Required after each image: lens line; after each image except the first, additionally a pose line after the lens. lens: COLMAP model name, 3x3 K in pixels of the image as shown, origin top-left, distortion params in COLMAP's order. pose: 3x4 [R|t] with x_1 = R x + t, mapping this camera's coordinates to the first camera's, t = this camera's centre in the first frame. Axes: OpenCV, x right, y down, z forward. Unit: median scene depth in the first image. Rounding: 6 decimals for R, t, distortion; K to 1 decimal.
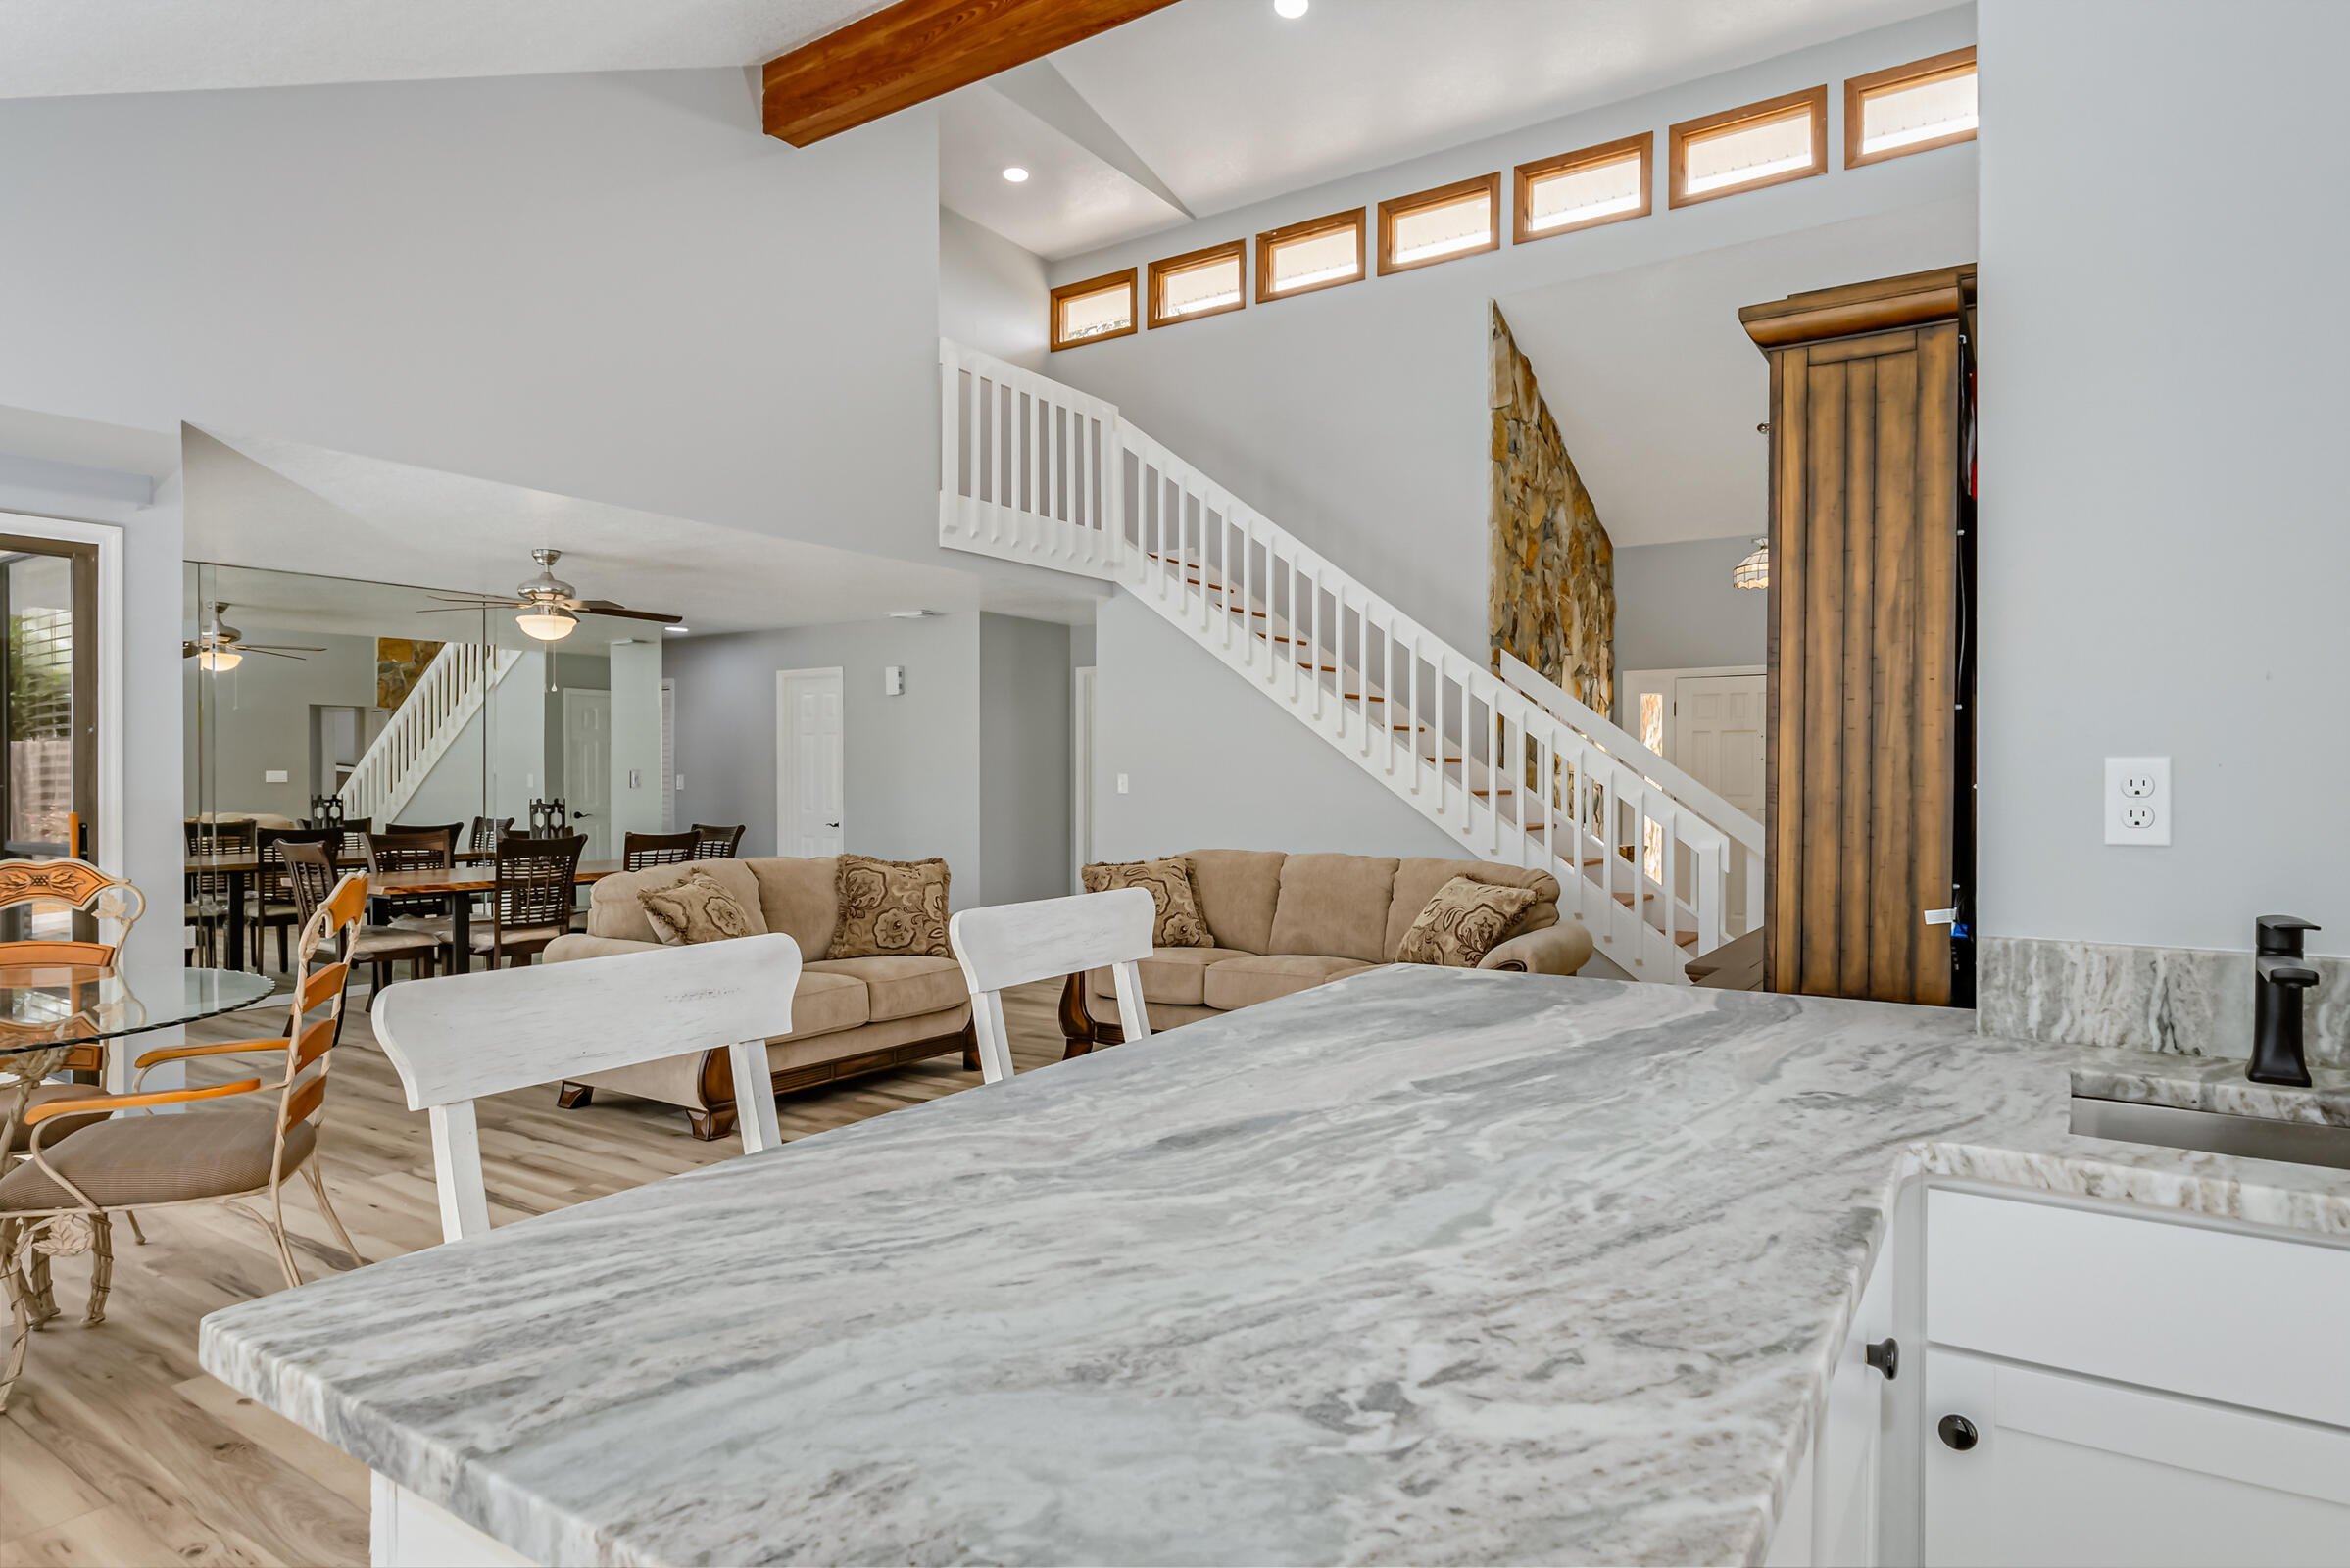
lens RADIAL K [[1298.5, 0, 1178.9], [0, 1298.5, 787.0], [0, 0, 1]] dist [-0.025232, -0.000143]
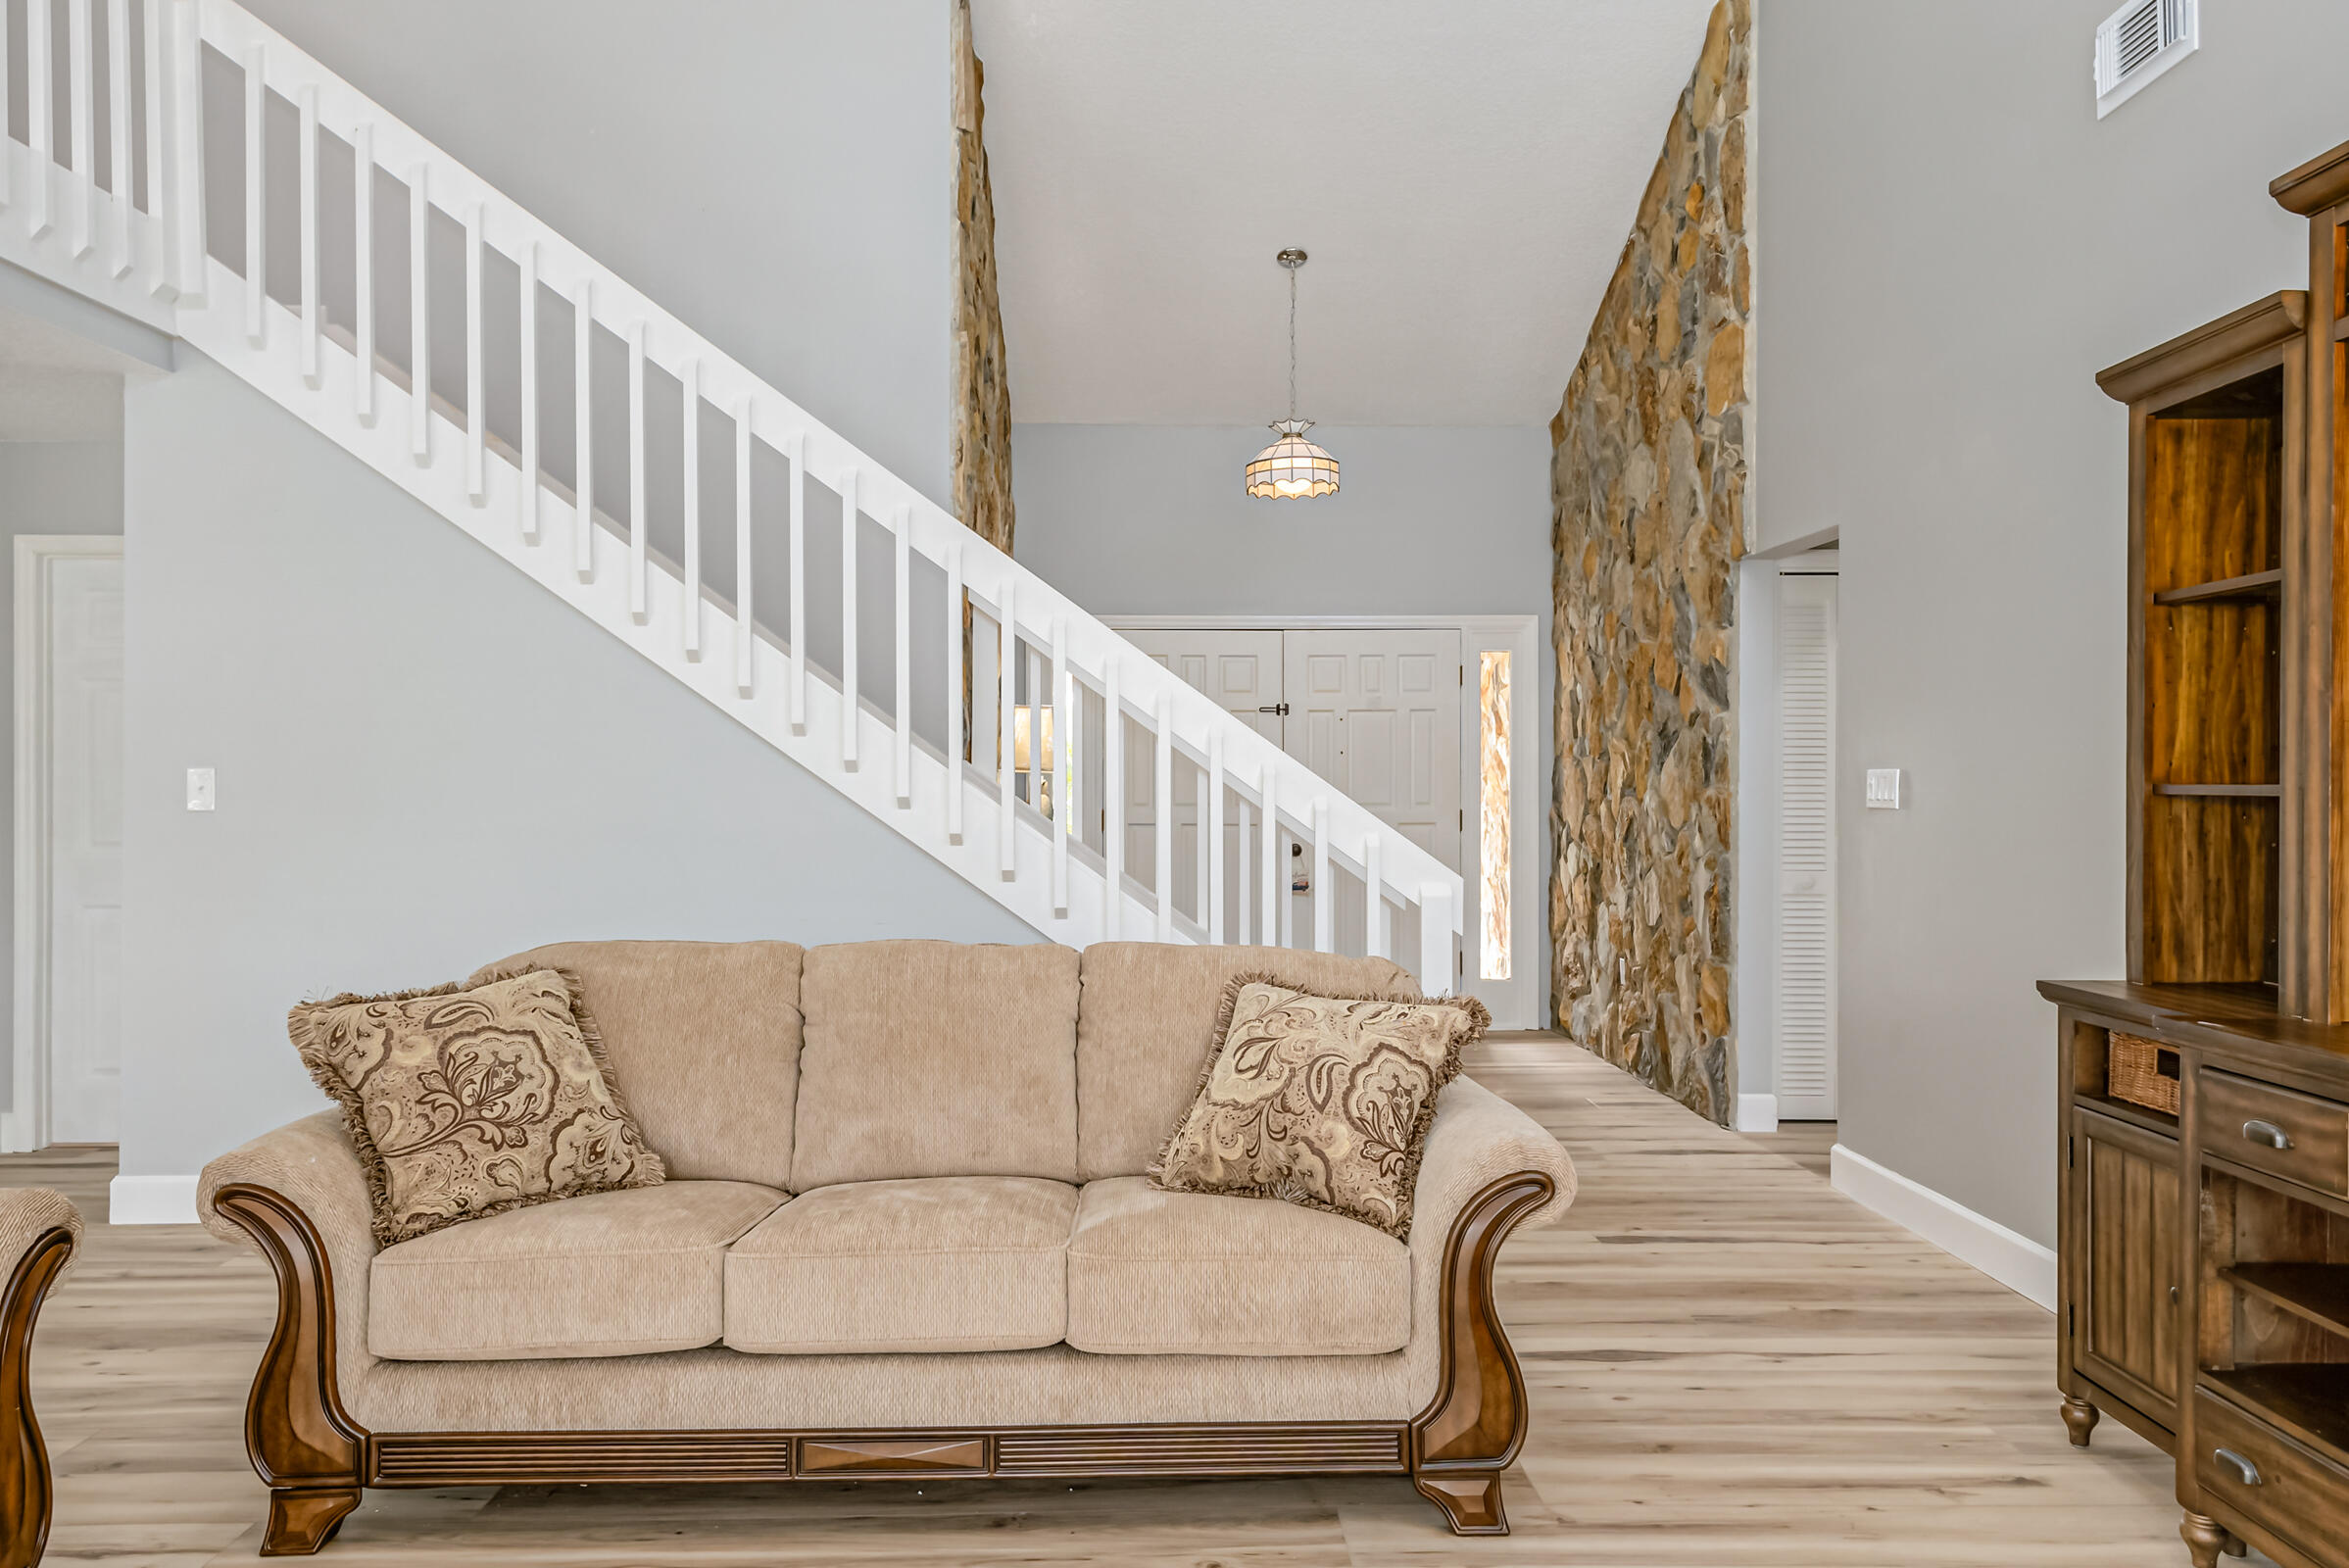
lens RADIAL K [[1703.8, 0, 1170.7], [0, 1703.8, 786.0], [0, 0, 1]] dist [0.018333, -0.017222]
pose [[0.819141, -0.000243, 0.573592, -0.112304], [0.002752, 0.999990, -0.003506, -0.000854], [-0.573585, 0.004451, 0.819134, 0.333786]]
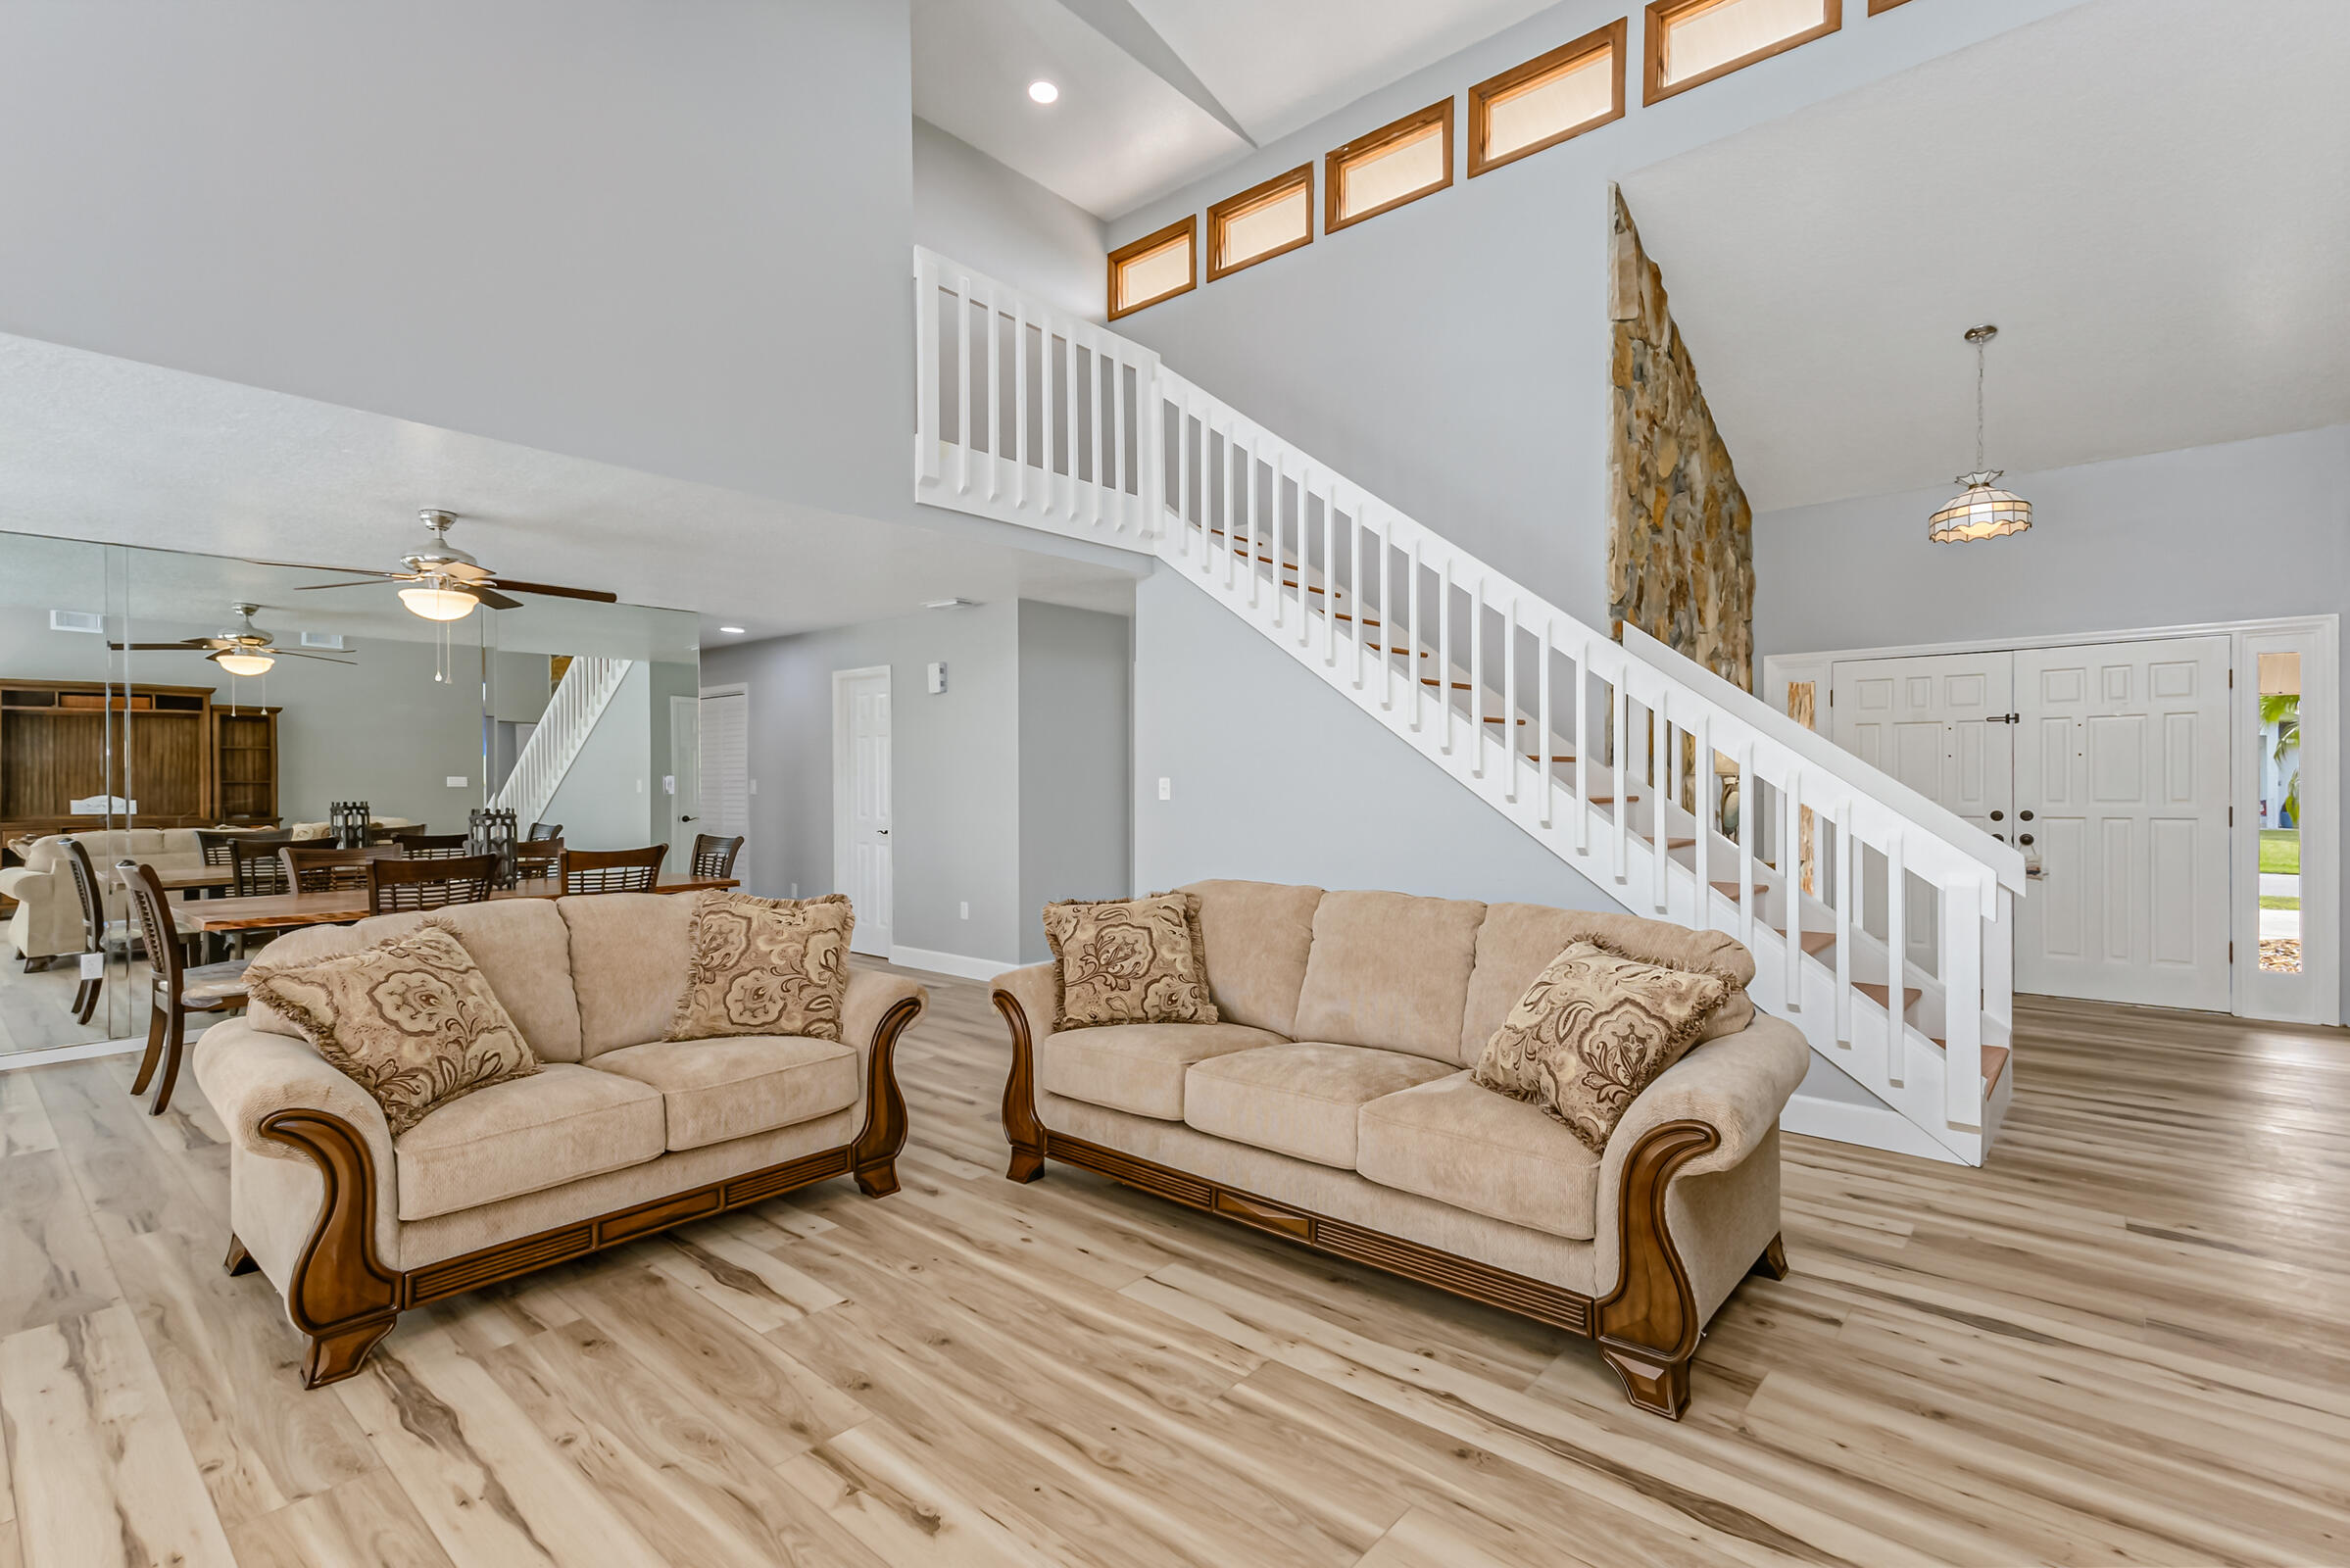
lens RADIAL K [[1074.5, 0, 1176.3], [0, 1074.5, 784.8], [0, 0, 1]] dist [0.016557, -0.002571]
pose [[0.991833, -0.002859, -0.127508, 0.058436], [0.002690, 0.999995, -0.001499, -0.004318], [0.127511, 0.001144, 0.991836, 0.302376]]
